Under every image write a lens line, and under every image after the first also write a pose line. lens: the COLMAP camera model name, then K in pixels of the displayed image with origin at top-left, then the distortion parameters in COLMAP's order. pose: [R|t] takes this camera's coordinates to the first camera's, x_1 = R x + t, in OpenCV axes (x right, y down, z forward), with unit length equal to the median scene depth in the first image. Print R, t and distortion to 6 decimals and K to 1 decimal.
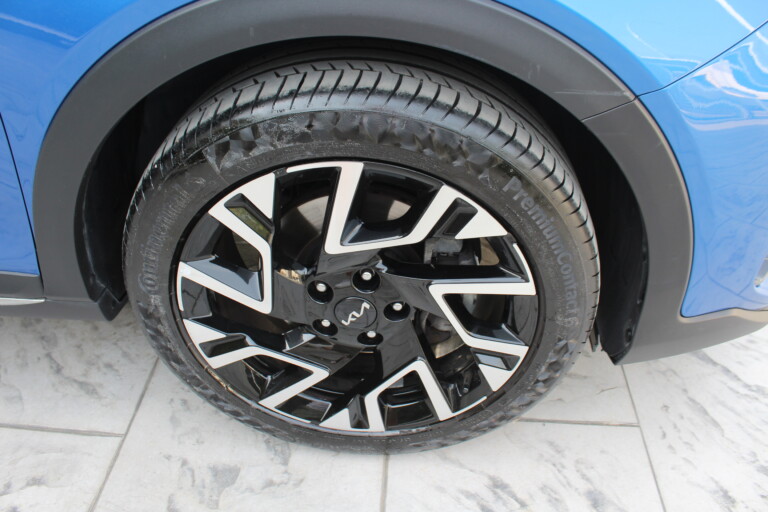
lens RADIAL K [[622.0, 0, 384.7], [0, 622.0, 257.7], [0, 0, 1]] dist [-0.130307, 0.047902]
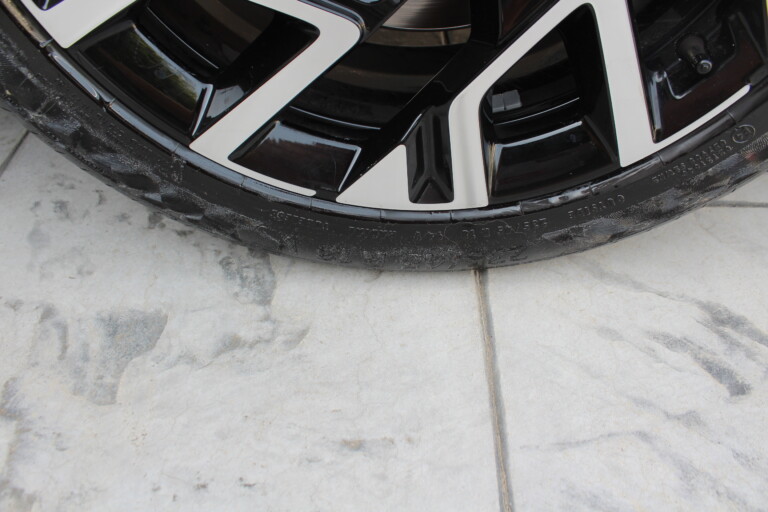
lens RADIAL K [[622.0, 0, 384.6], [0, 622.0, 258.8], [0, 0, 1]] dist [-0.130307, 0.047902]
pose [[0.998564, -0.051558, 0.014578, -0.080542], [0.049023, 0.988978, 0.139708, 0.252606], [-0.021621, -0.138793, 0.990085, 0.560649]]
